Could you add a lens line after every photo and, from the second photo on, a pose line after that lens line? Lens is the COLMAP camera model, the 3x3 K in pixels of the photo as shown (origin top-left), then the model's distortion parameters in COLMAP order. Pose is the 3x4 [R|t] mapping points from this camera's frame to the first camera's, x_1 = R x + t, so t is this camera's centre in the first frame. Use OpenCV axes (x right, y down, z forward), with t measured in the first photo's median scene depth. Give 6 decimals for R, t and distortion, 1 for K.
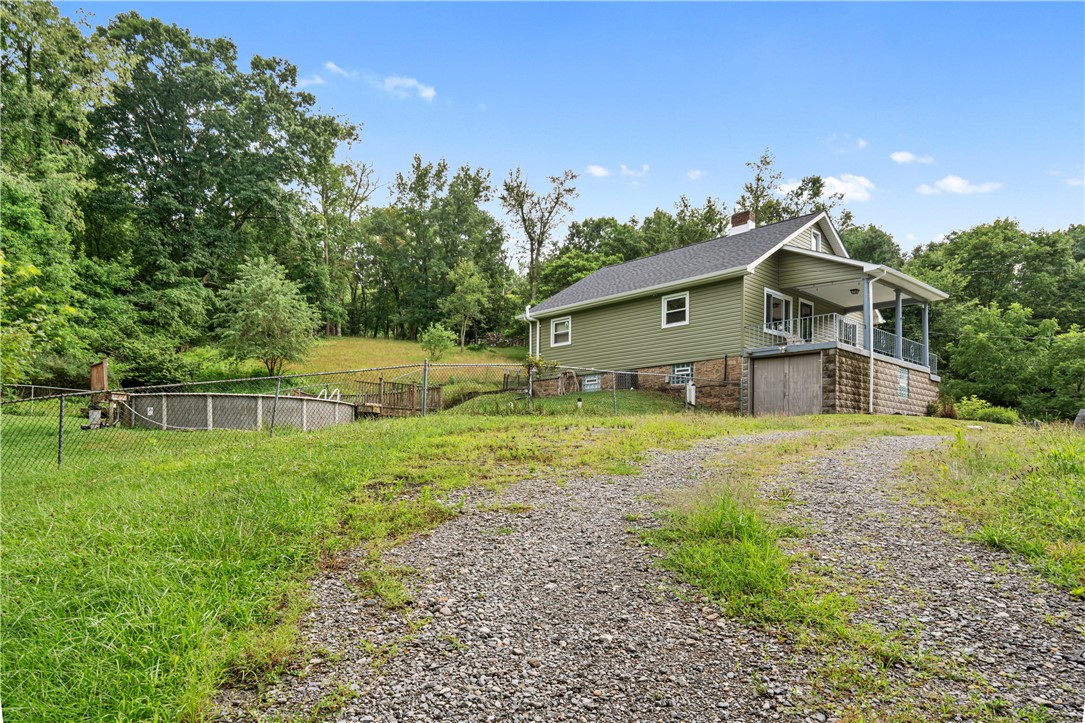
lens RADIAL K [[702.2, 0, 543.0], [0, 702.2, 367.2], [0, 0, 1]] dist [0.003228, -0.001103]
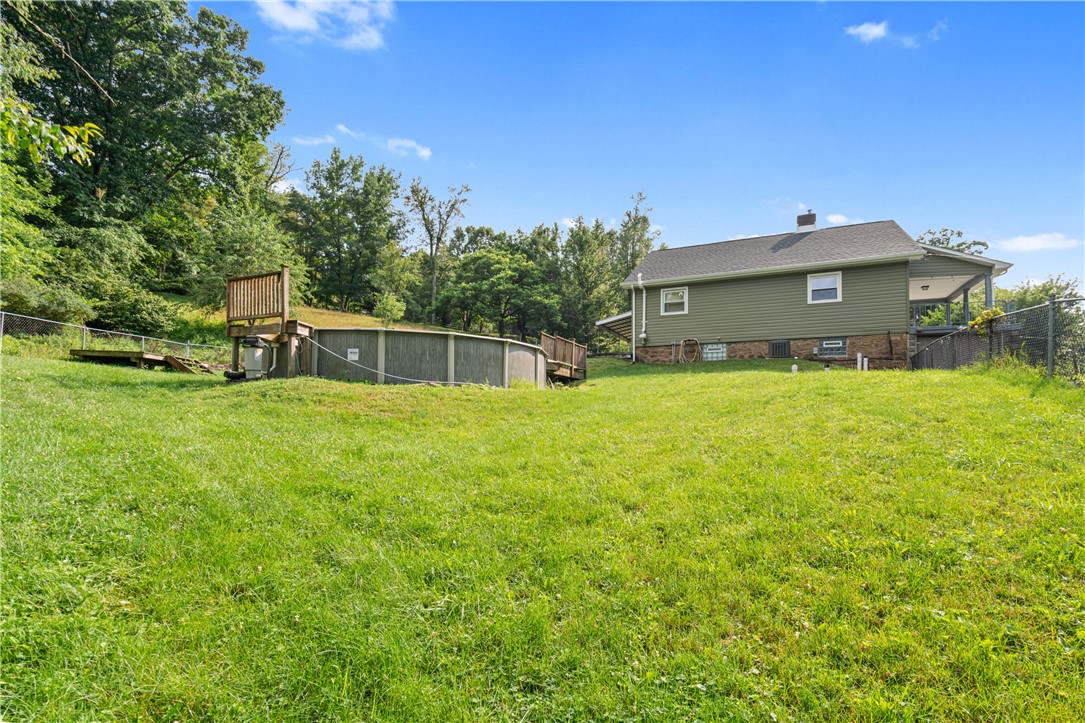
lens RADIAL K [[498.0, 0, 542.0], [0, 498.0, 355.9], [0, 0, 1]] dist [-0.000873, 0.000566]
pose [[0.934870, 0.051759, 0.351198, -0.180677], [-0.057093, 0.998357, 0.004840, 0.016793], [-0.350370, -0.024576, 0.936289, 0.160038]]
